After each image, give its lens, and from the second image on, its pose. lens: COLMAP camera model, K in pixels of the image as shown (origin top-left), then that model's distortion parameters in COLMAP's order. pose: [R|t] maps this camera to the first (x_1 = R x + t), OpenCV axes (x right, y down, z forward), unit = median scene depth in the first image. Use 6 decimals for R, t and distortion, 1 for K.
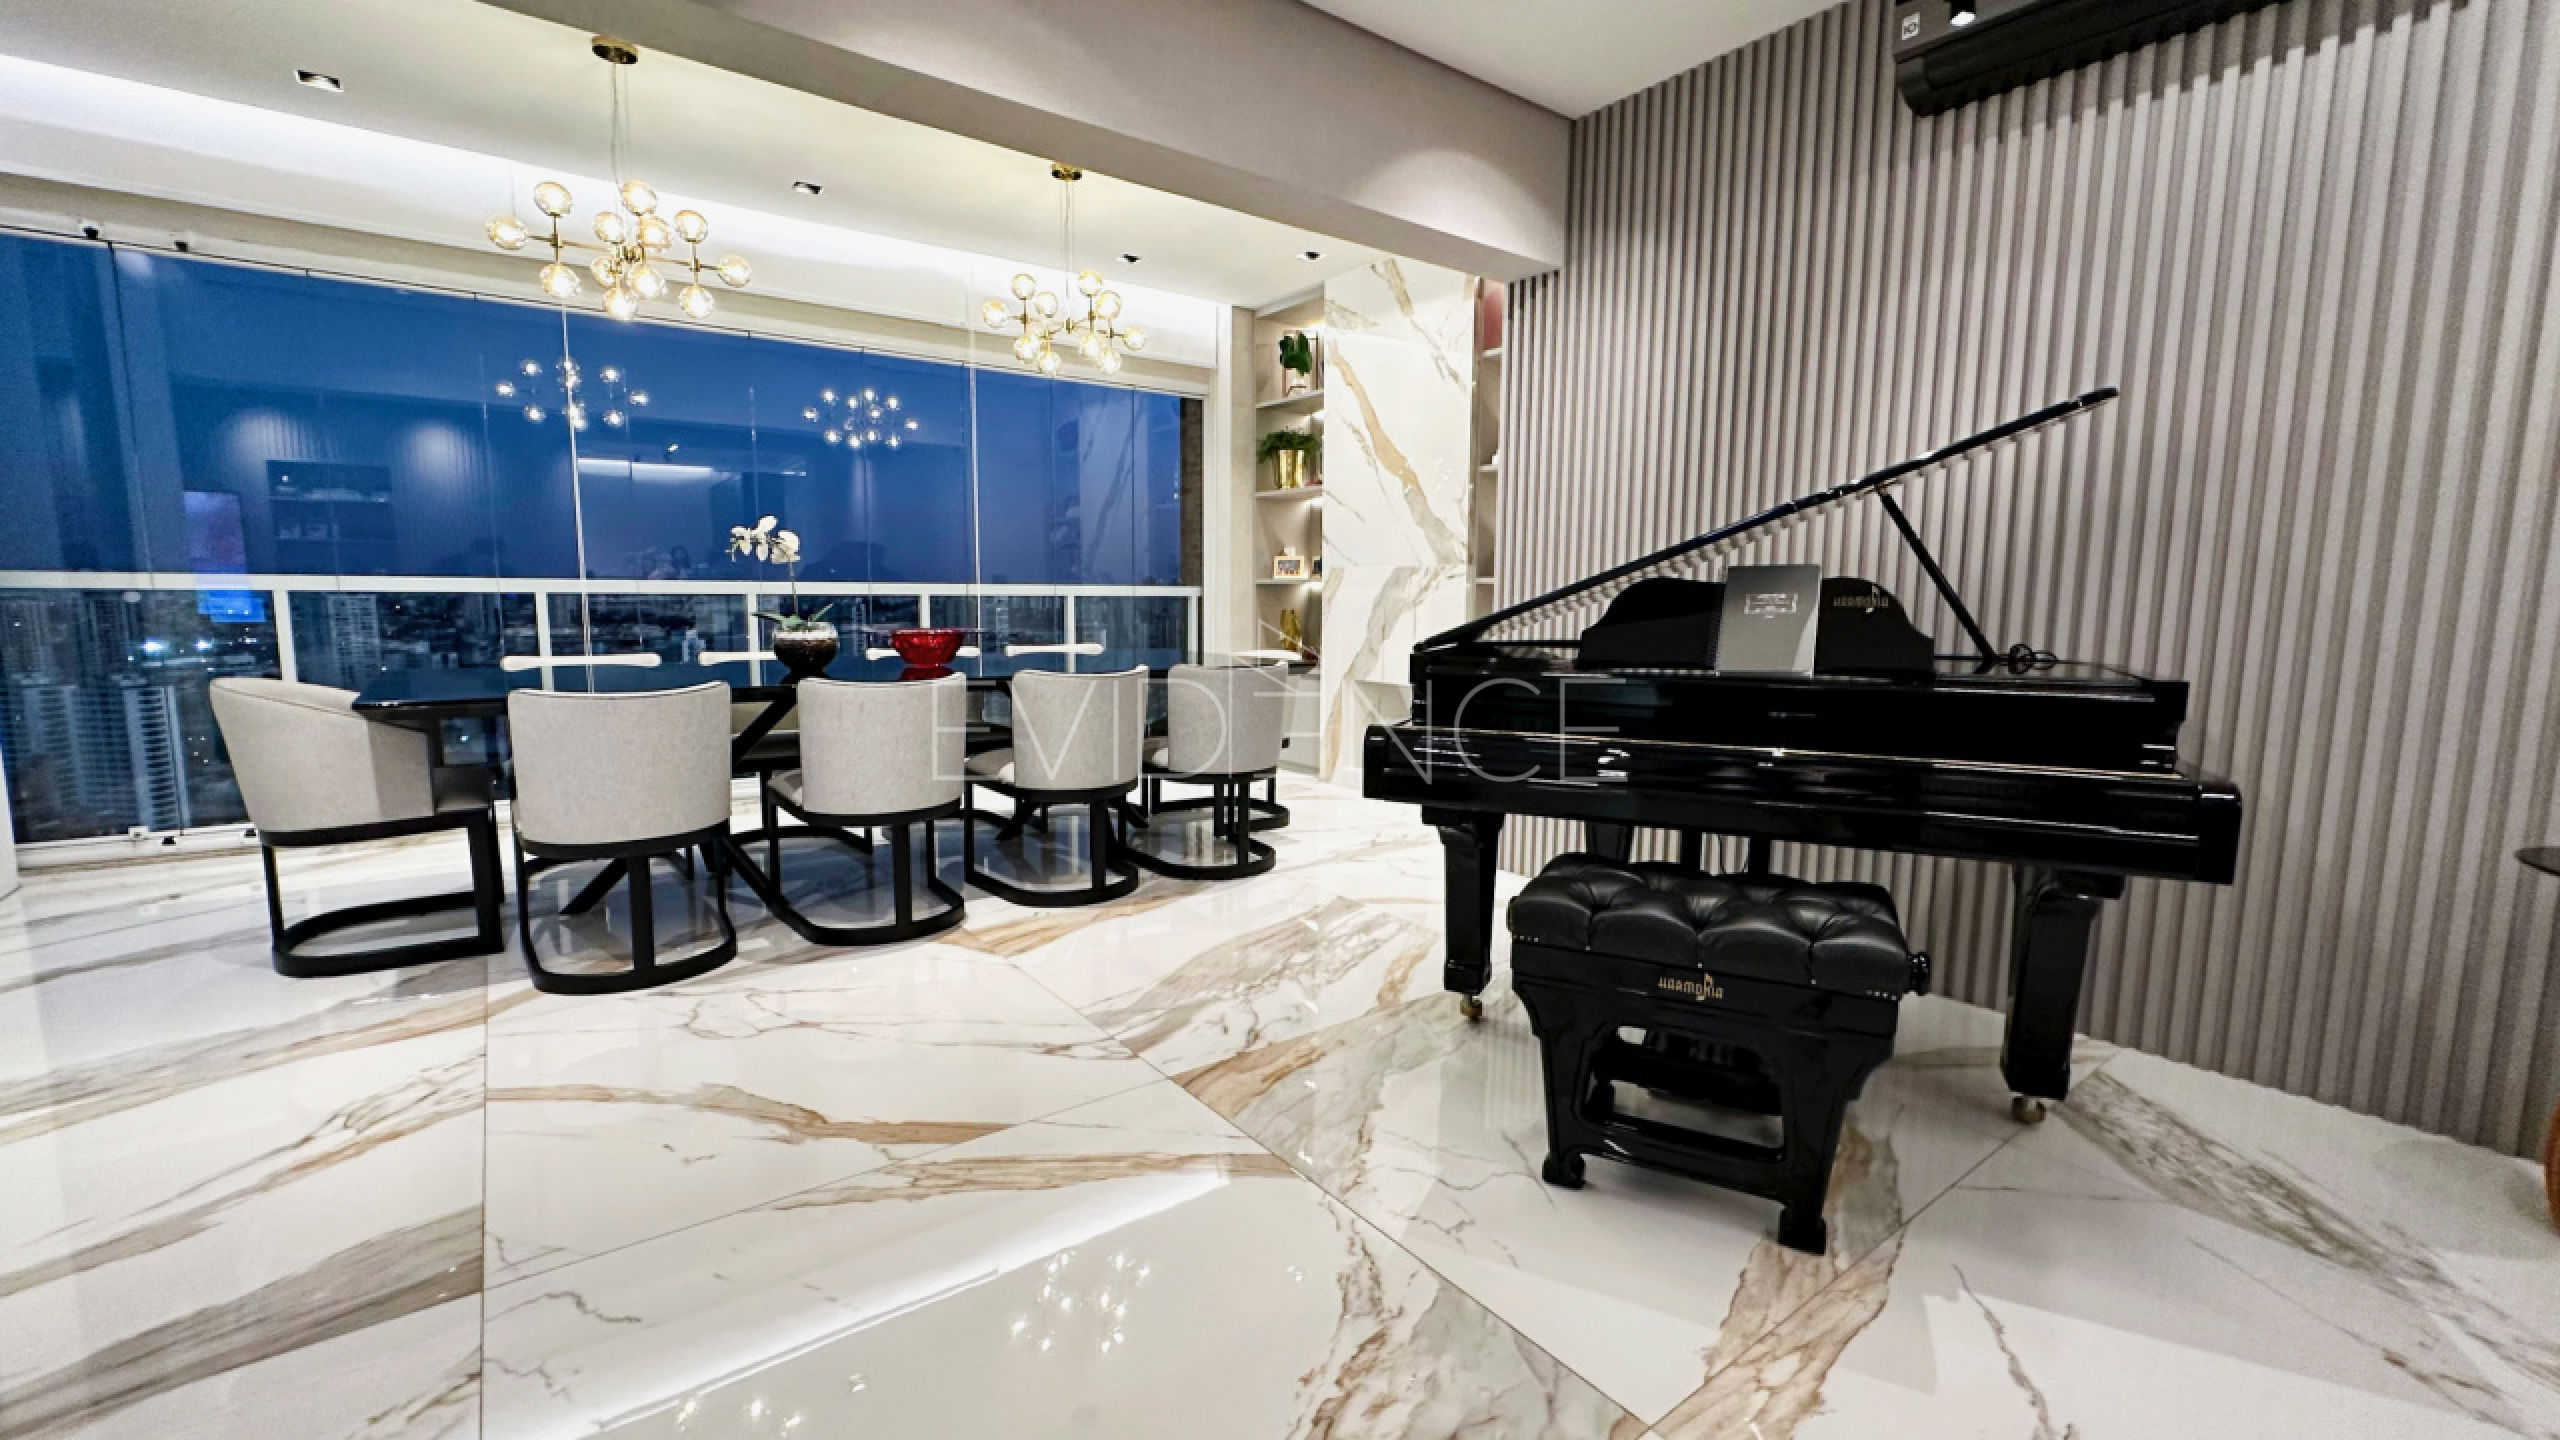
lens RADIAL K [[1041.0, 0, 1280.0], [0, 1041.0, 720.0], [0, 0, 1]] dist [0.000331, 0.000020]
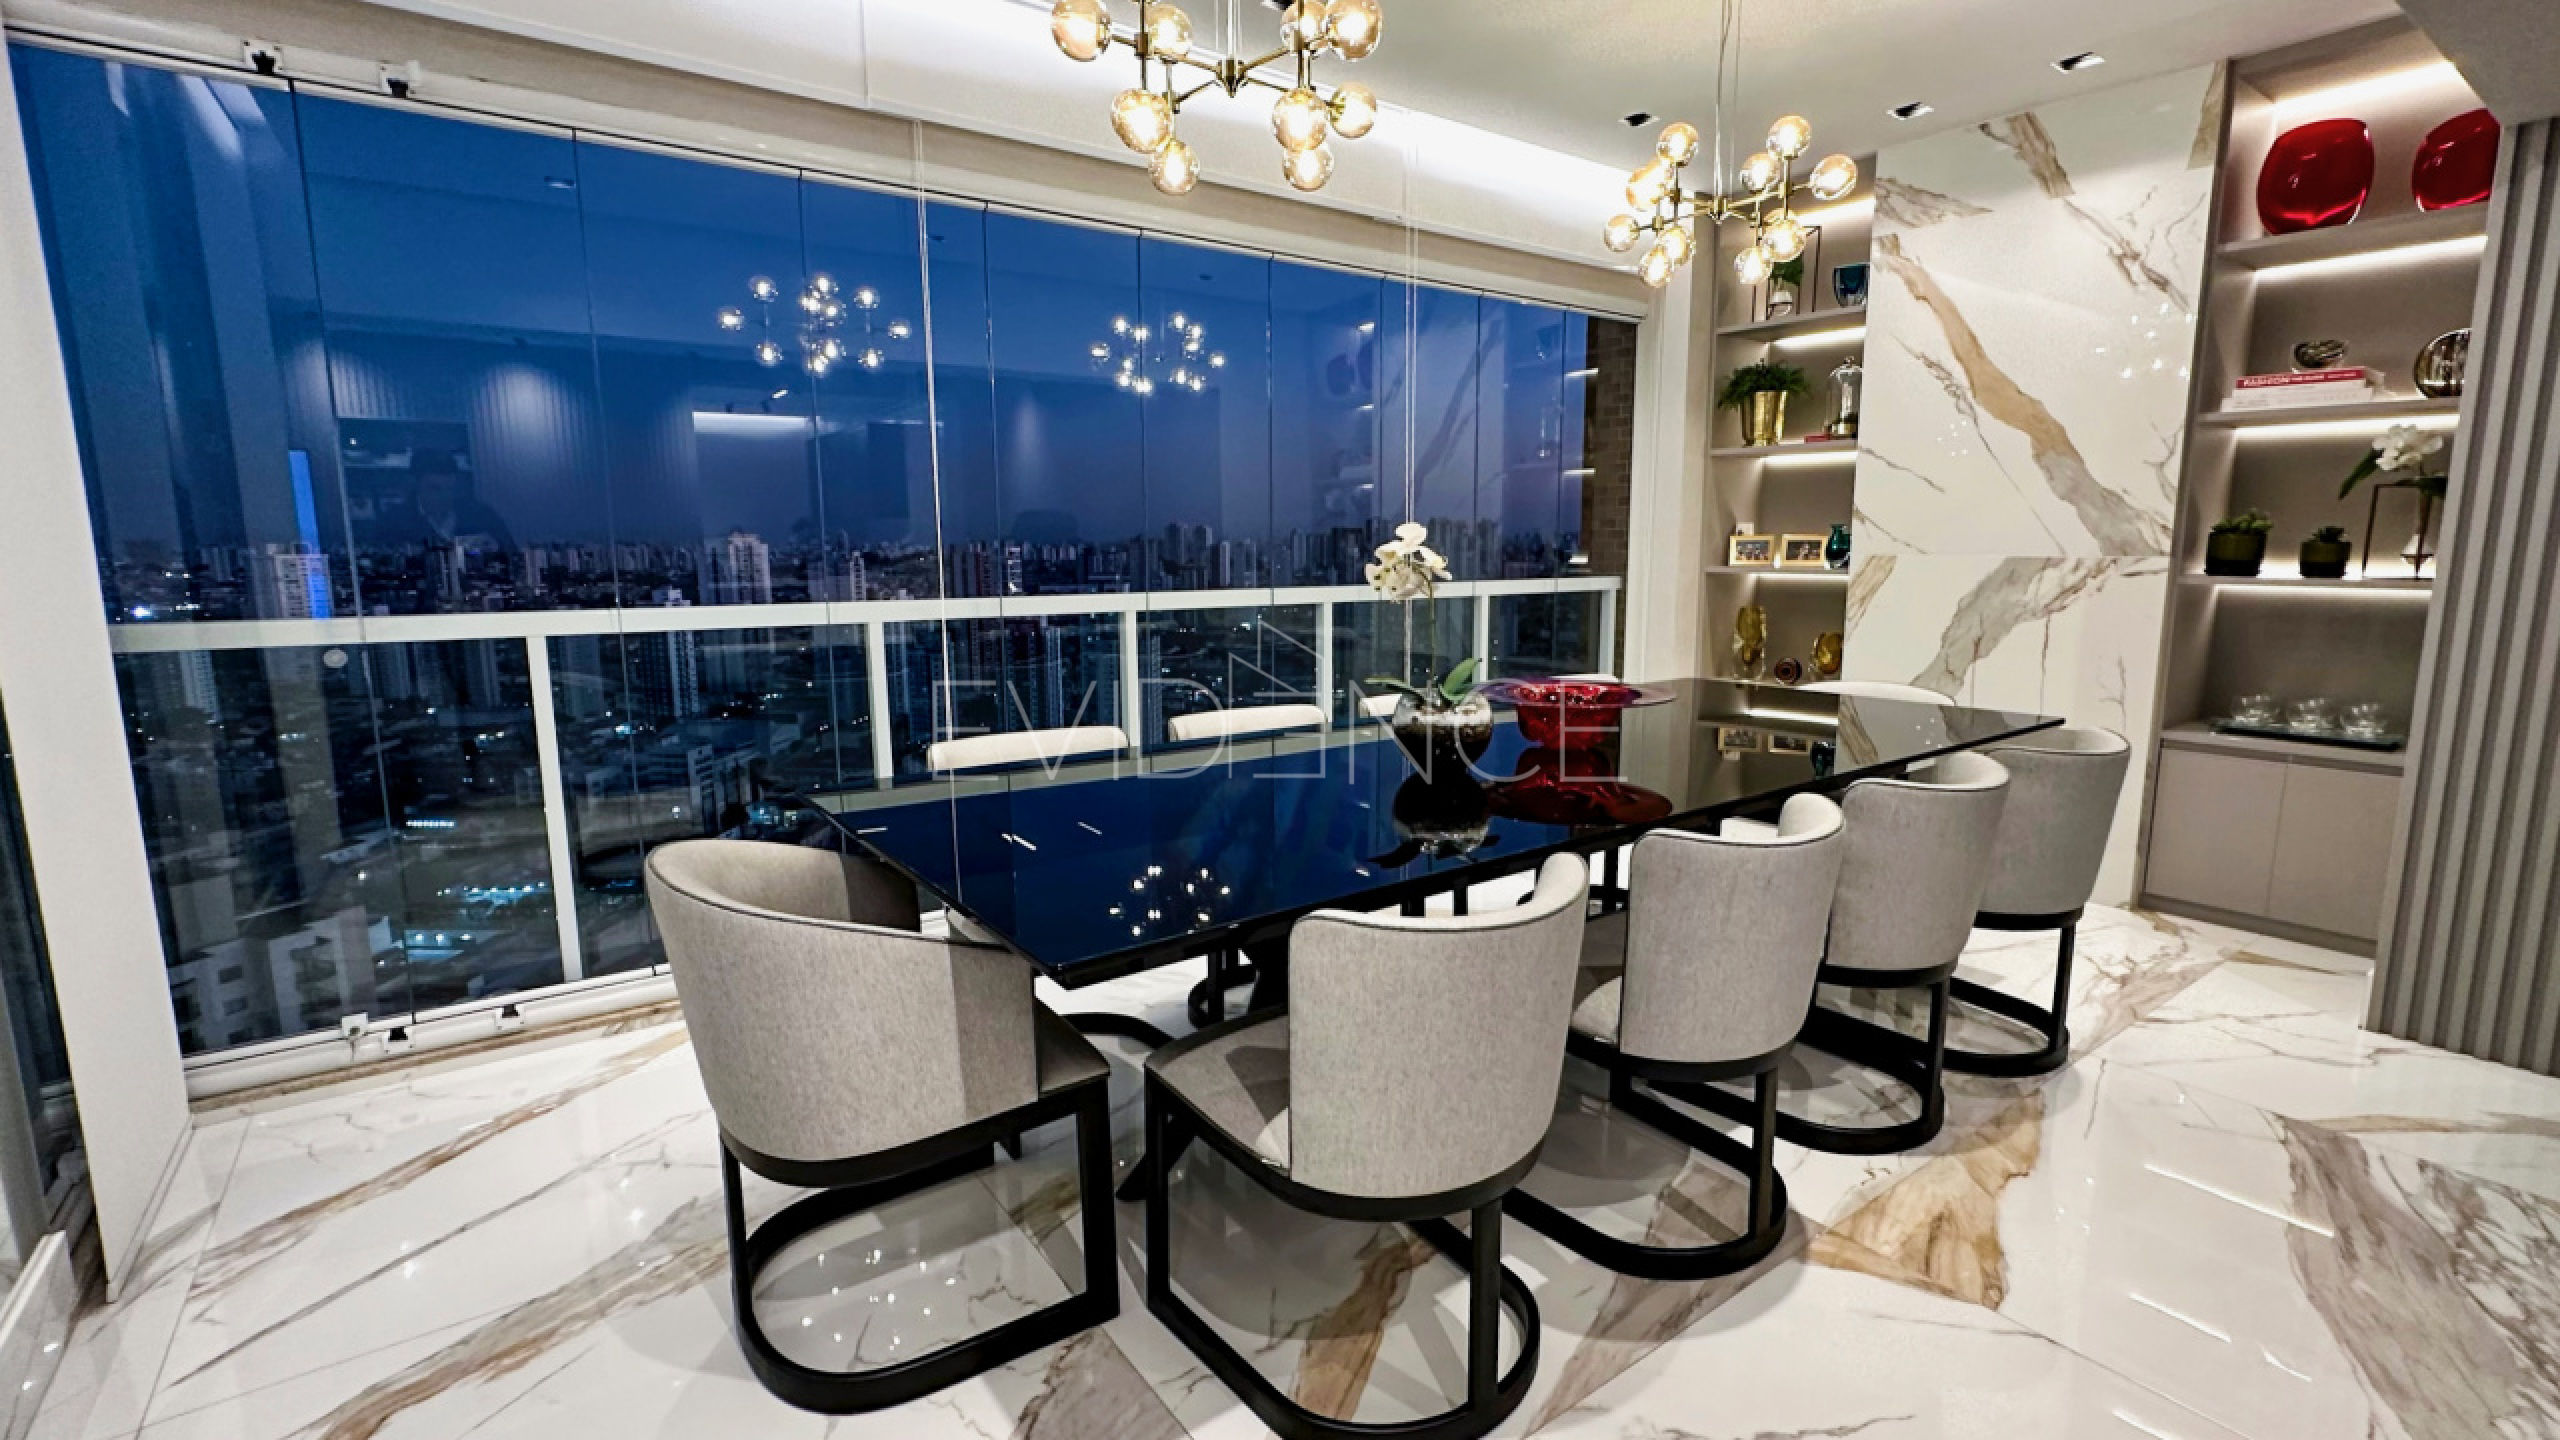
lens RADIAL K [[1132.6, 0, 1313.3], [0, 1132.6, 715.8], [0, 0, 1]] dist [0.000208, 0.000247]
pose [[0.999926, -0.012009, -0.002059, -0.580089], [0.012070, 0.999405, 0.032316, -0.111706], [0.001669, -0.032339, 0.999476, 0.358966]]
